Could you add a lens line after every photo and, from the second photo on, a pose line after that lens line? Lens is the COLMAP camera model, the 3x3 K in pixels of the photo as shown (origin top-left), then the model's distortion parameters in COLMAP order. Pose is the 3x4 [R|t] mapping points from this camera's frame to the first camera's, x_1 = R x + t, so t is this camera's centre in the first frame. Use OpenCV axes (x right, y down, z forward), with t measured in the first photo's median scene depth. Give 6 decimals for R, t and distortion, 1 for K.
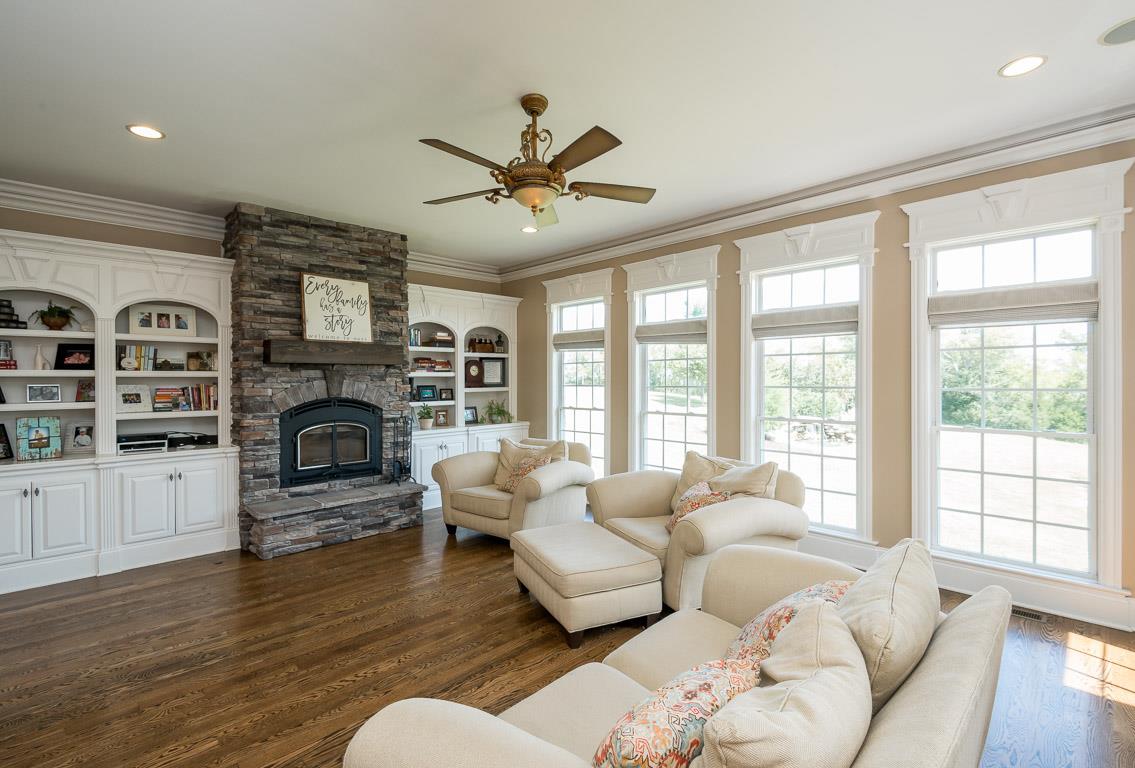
lens RADIAL K [[520.9, 0, 570.4], [0, 520.9, 383.1], [0, 0, 1]] dist [0.023676, 0.000025]
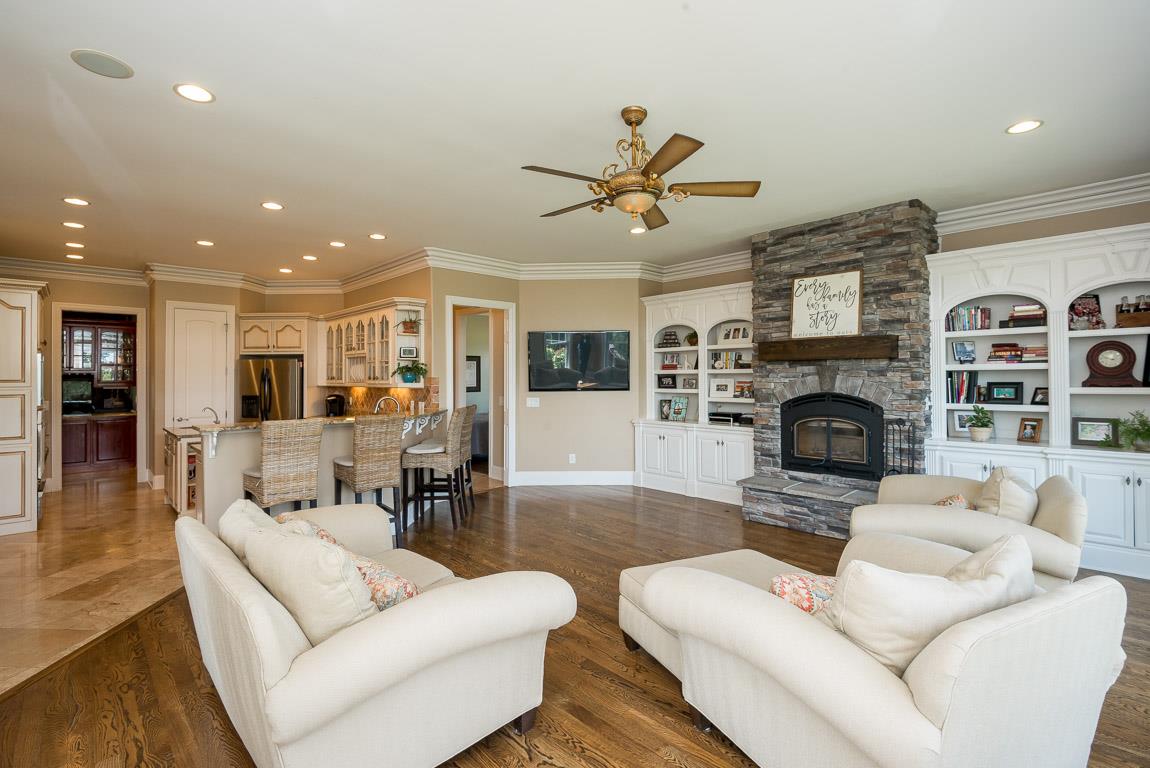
lens RADIAL K [[520.0, 0, 570.4], [0, 520.0, 376.0], [0, 0, 1]] dist [-0.012067, -0.003477]
pose [[-0.018158, 0.004079, -0.999827, 0.580680], [0.000848, 0.999991, 0.004065, -0.009232], [0.999835, -0.000774, -0.018161, 0.538890]]
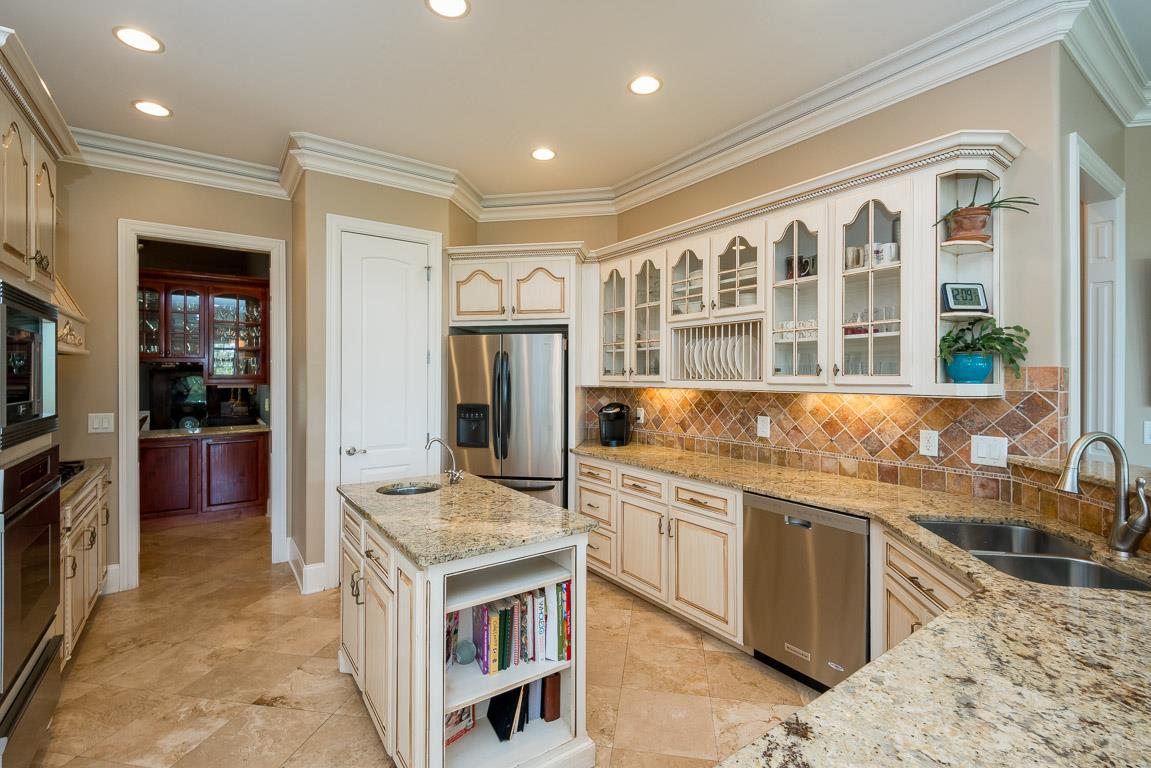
lens RADIAL K [[520.5, 0, 571.7], [0, 520.5, 379.9], [0, 0, 1]] dist [-0.012067, -0.003477]
pose [[-0.168956, 0.017740, -0.985464, -0.627141], [-0.002038, 0.999830, 0.018348, 0.007335], [0.985622, 0.005108, -0.168891, -0.562245]]
